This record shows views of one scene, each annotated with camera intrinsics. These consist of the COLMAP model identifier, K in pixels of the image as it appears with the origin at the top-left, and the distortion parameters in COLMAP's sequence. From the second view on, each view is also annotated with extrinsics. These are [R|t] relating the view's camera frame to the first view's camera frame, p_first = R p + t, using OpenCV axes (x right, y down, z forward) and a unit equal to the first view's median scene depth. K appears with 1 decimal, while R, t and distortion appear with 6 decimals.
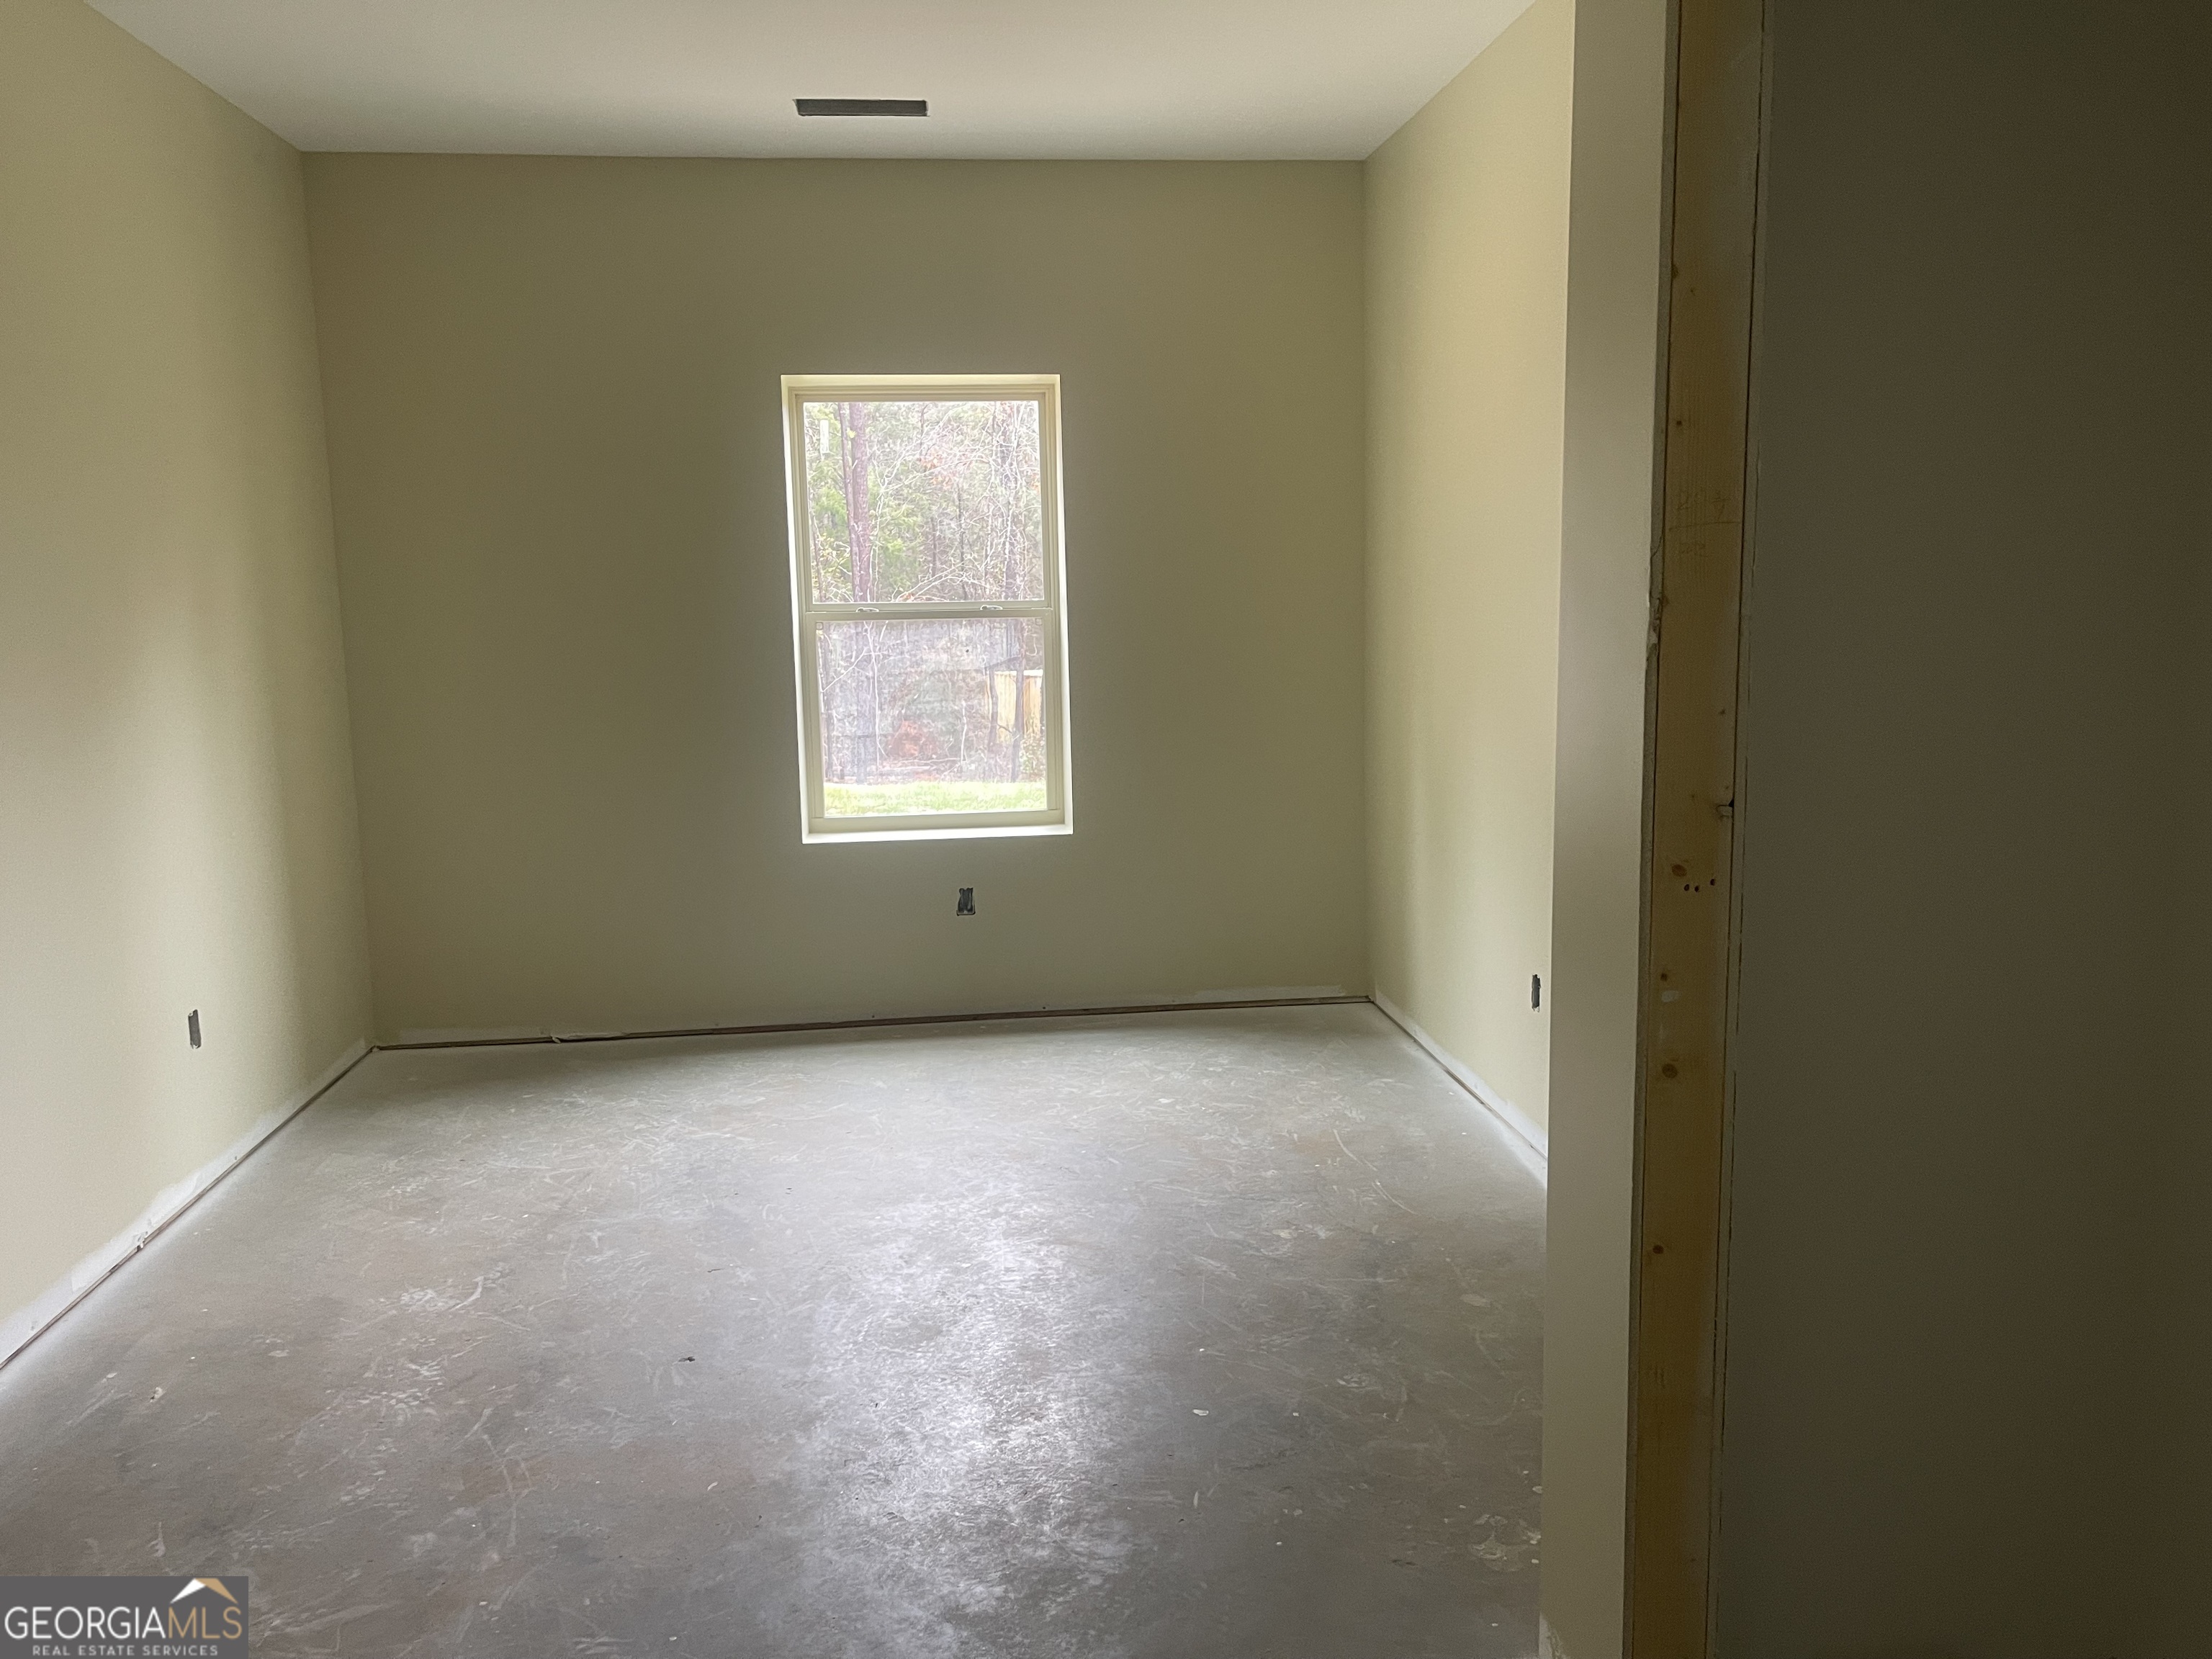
lens RADIAL K [[1712.5, 0, 1107.1], [0, 1712.5, 827.3], [0, 0, 1]] dist [0.077542, -0.104275]
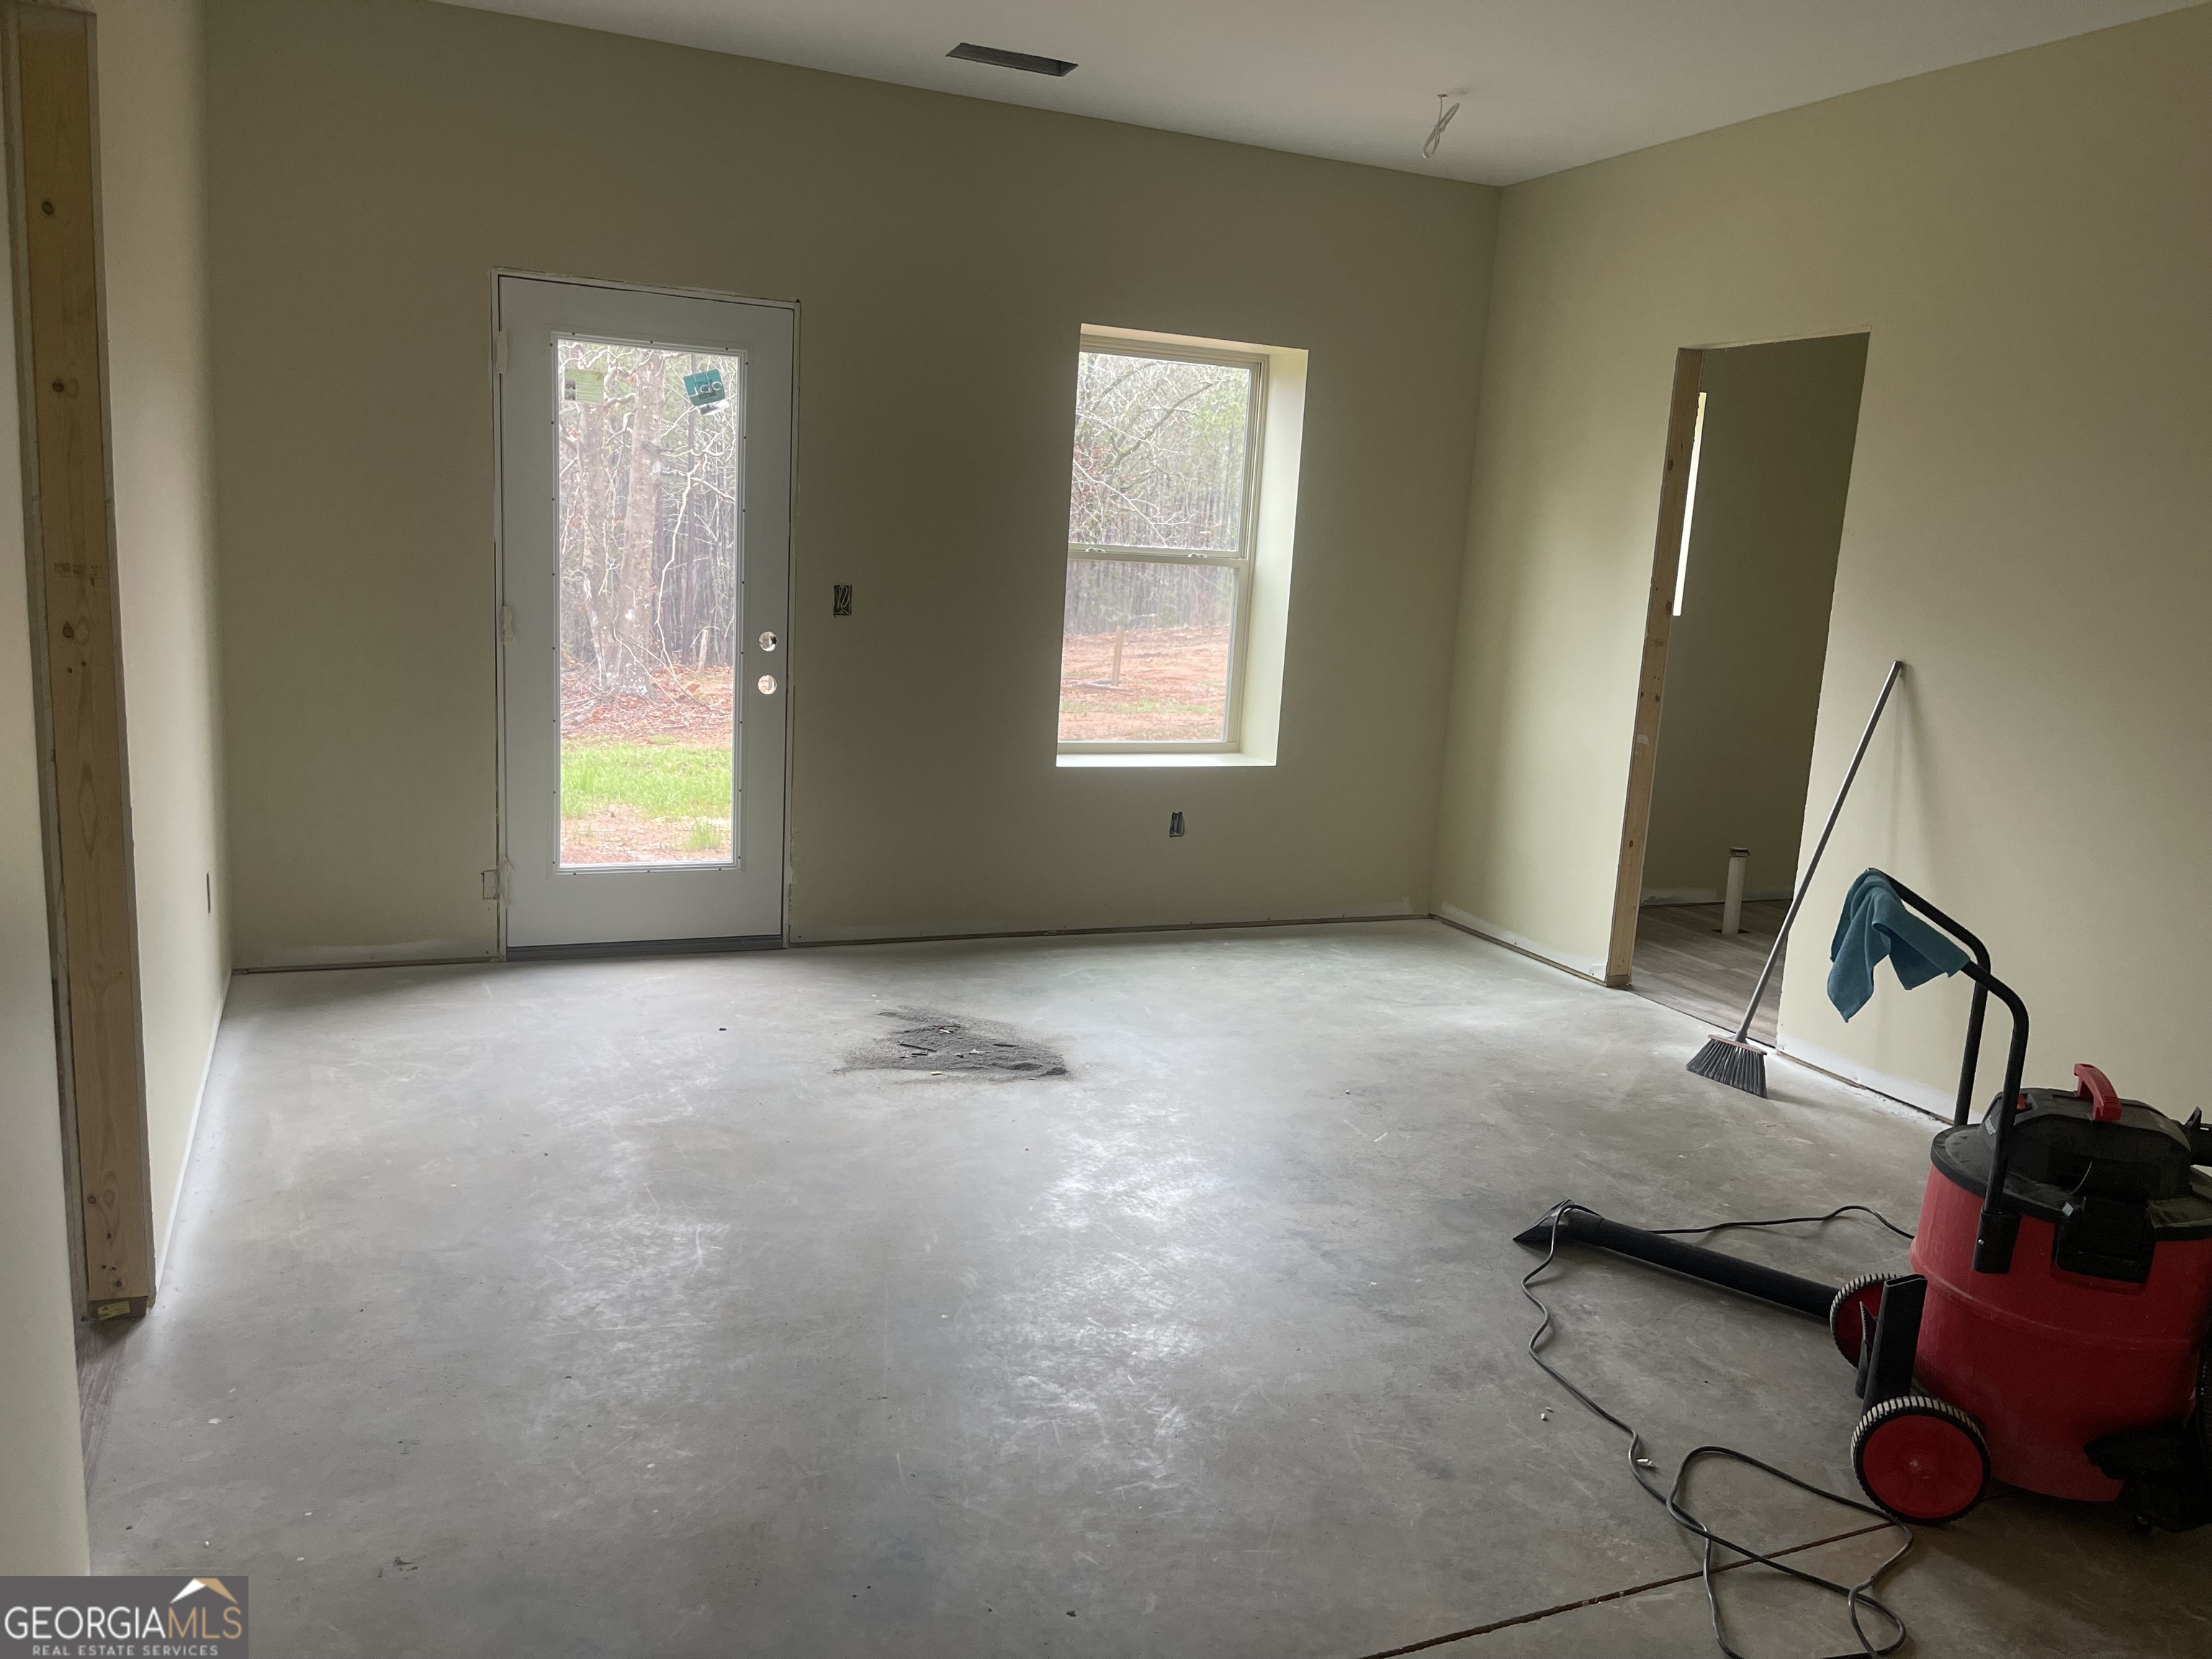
lens RADIAL K [[1714.8, 0, 1110.3], [0, 1714.8, 845.1], [0, 0, 1]] dist [0.086990, -0.122790]
pose [[0.943797, 0.016139, 0.330132, -0.487747], [-0.029337, 0.998955, 0.035036, 0.019528], [-0.329221, -0.042752, 0.943284, -0.026209]]
